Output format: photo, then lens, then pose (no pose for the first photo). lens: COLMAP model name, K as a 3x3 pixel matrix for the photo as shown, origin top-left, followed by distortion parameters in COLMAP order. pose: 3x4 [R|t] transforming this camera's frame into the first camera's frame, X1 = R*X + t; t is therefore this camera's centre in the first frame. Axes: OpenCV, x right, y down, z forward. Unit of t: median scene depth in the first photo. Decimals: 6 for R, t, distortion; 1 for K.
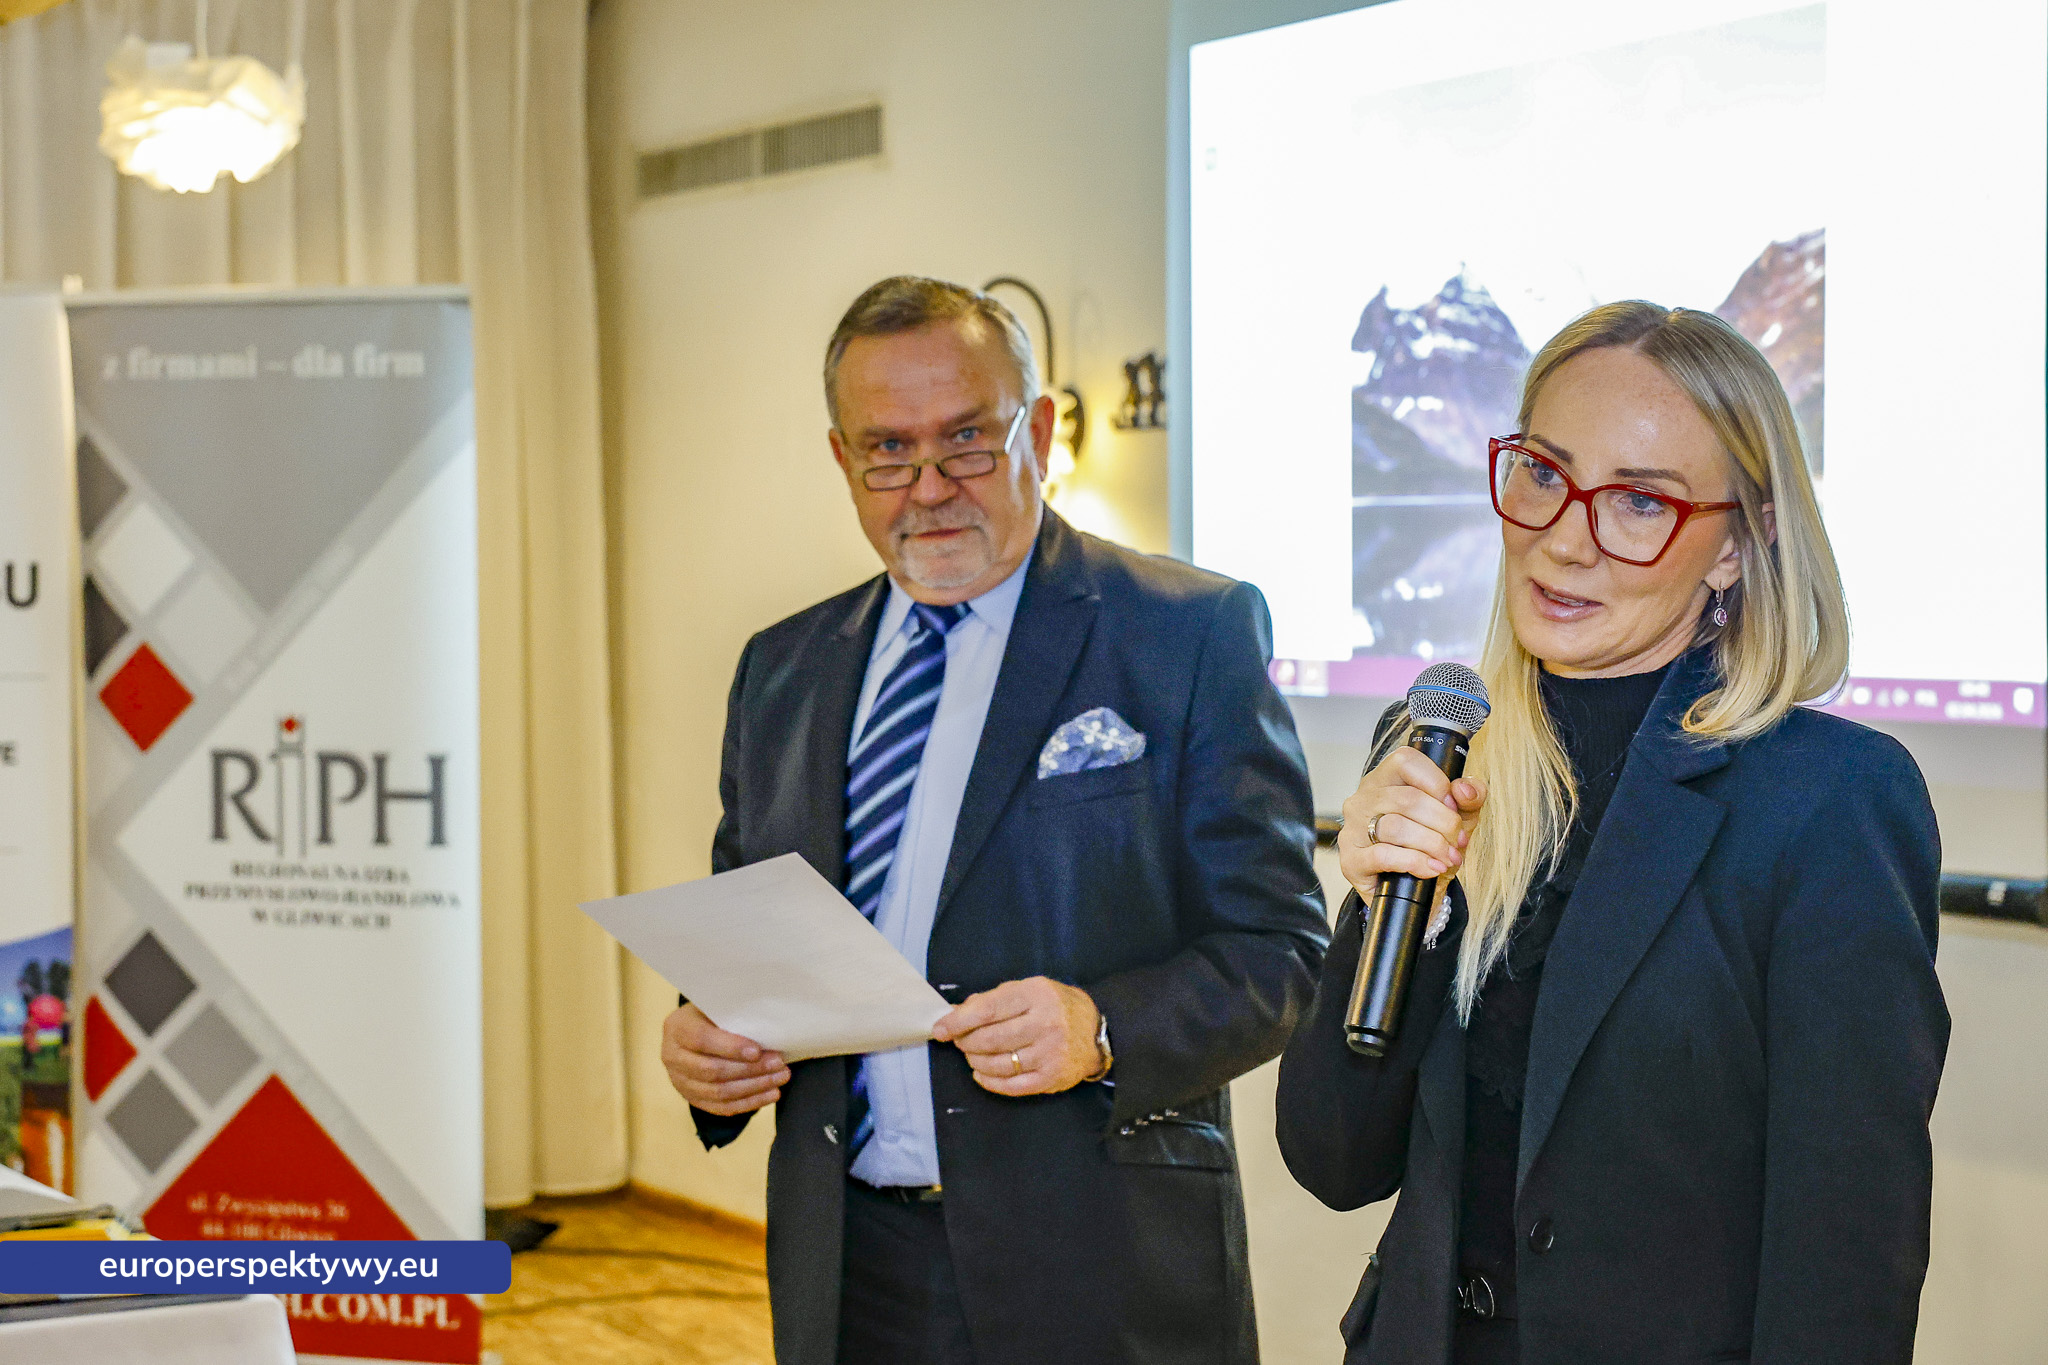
lens RADIAL K [[3566.3, 0, 1024.0], [0, 3566.3, 682.5], [0, 0, 1]] dist [0.012480, -0.070912]
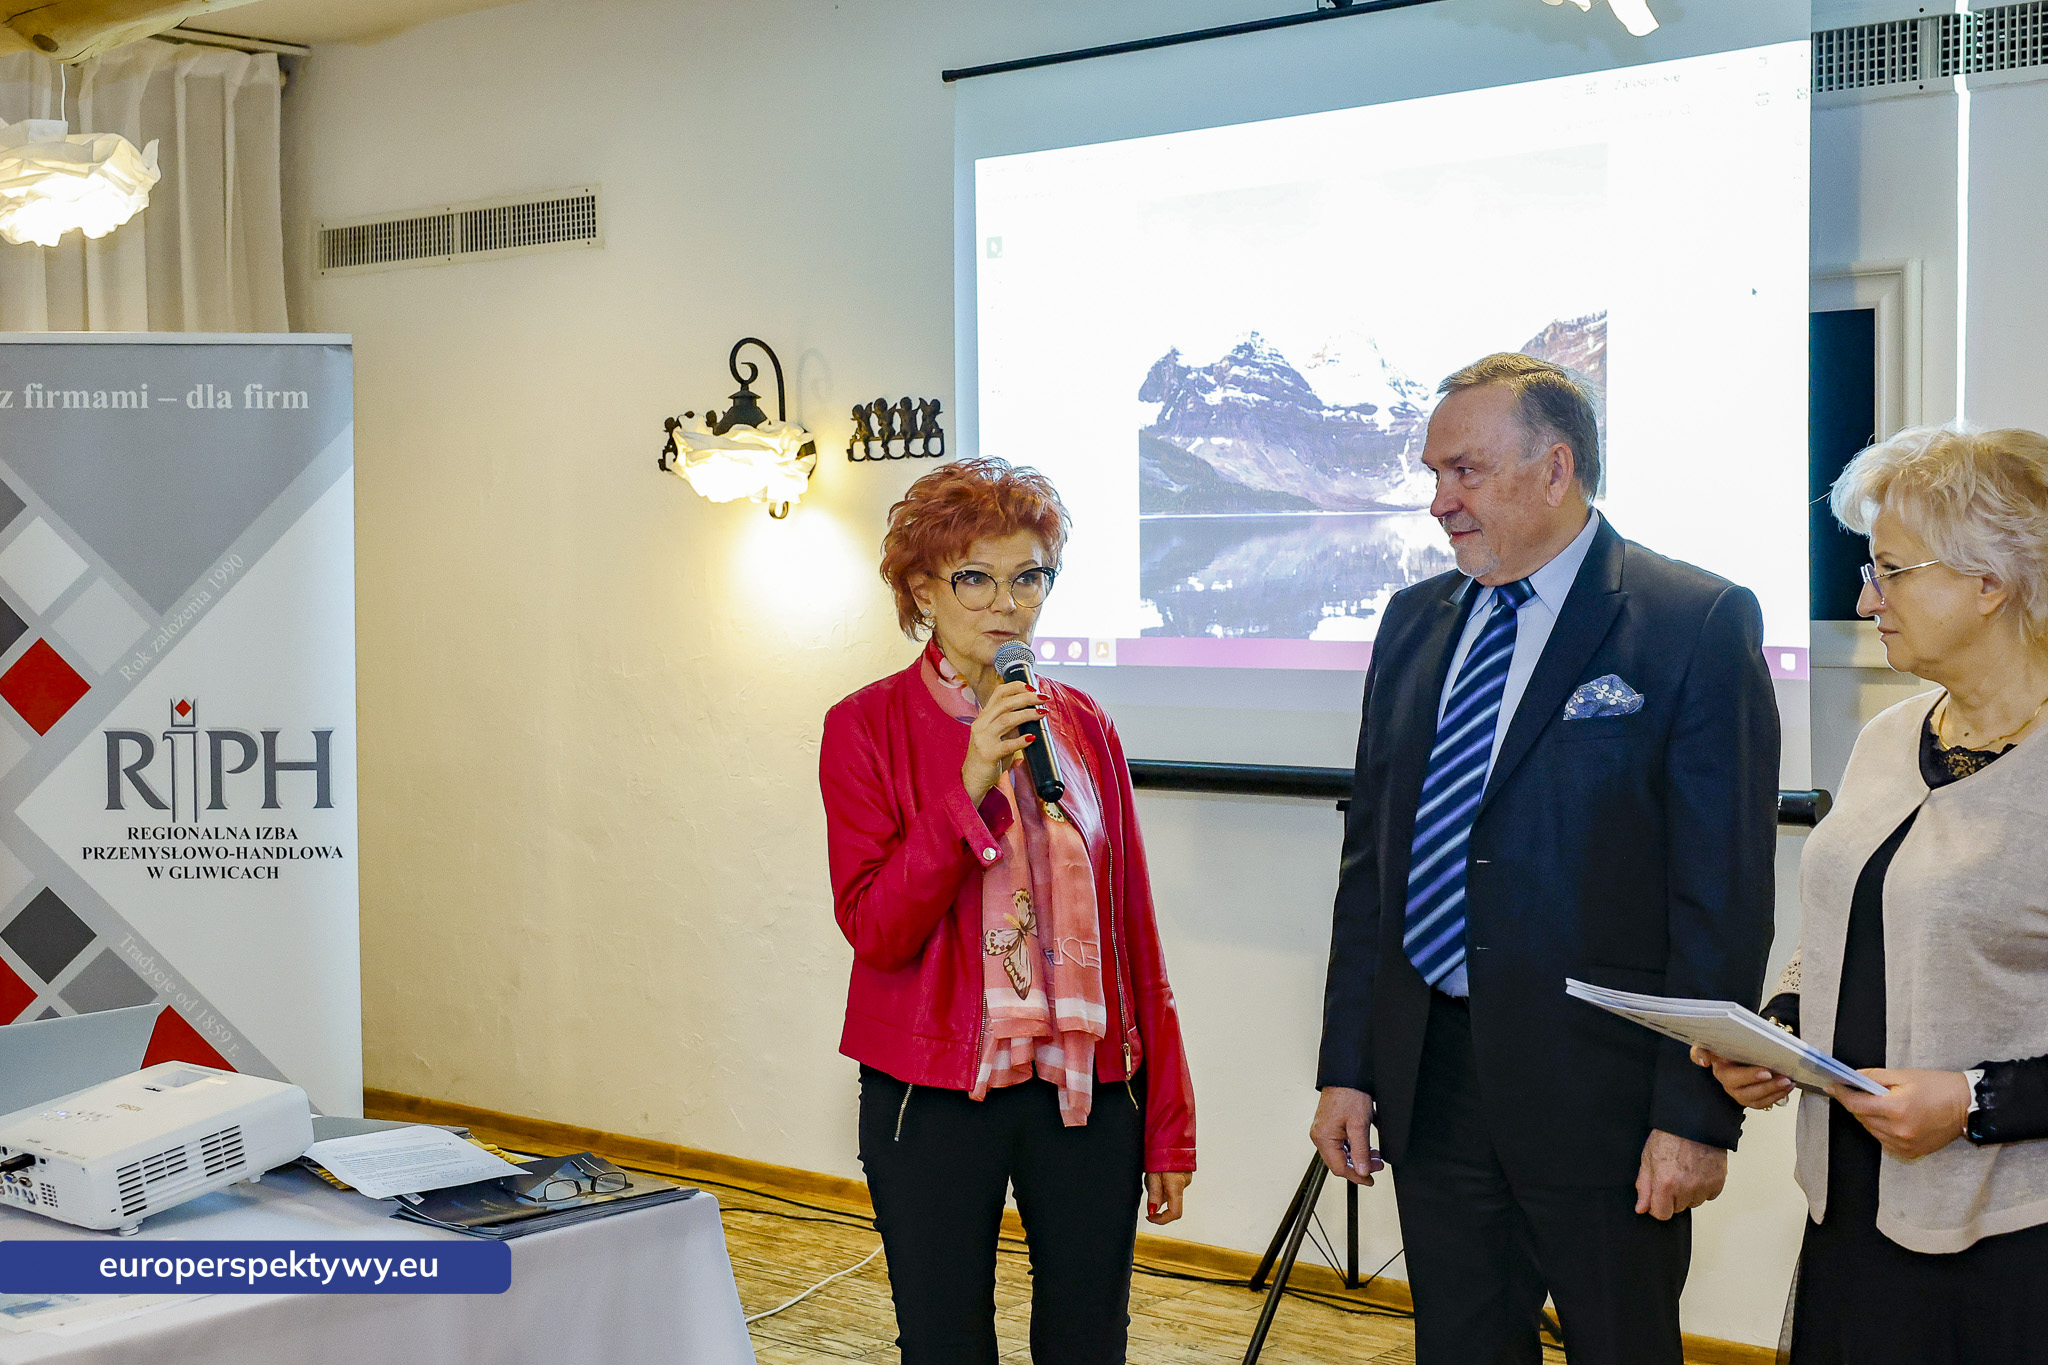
lens RADIAL K [[2754.6, 0, 1024.0], [0, 2754.6, 682.5], [0, 0, 1]] dist [-0.011442, -0.000557]
pose [[0.949318, -0.016477, 0.313884, -0.226762], [0.014896, 0.999861, 0.007436, 0.001051], [-0.313963, -0.002384, 0.949432, 0.058429]]
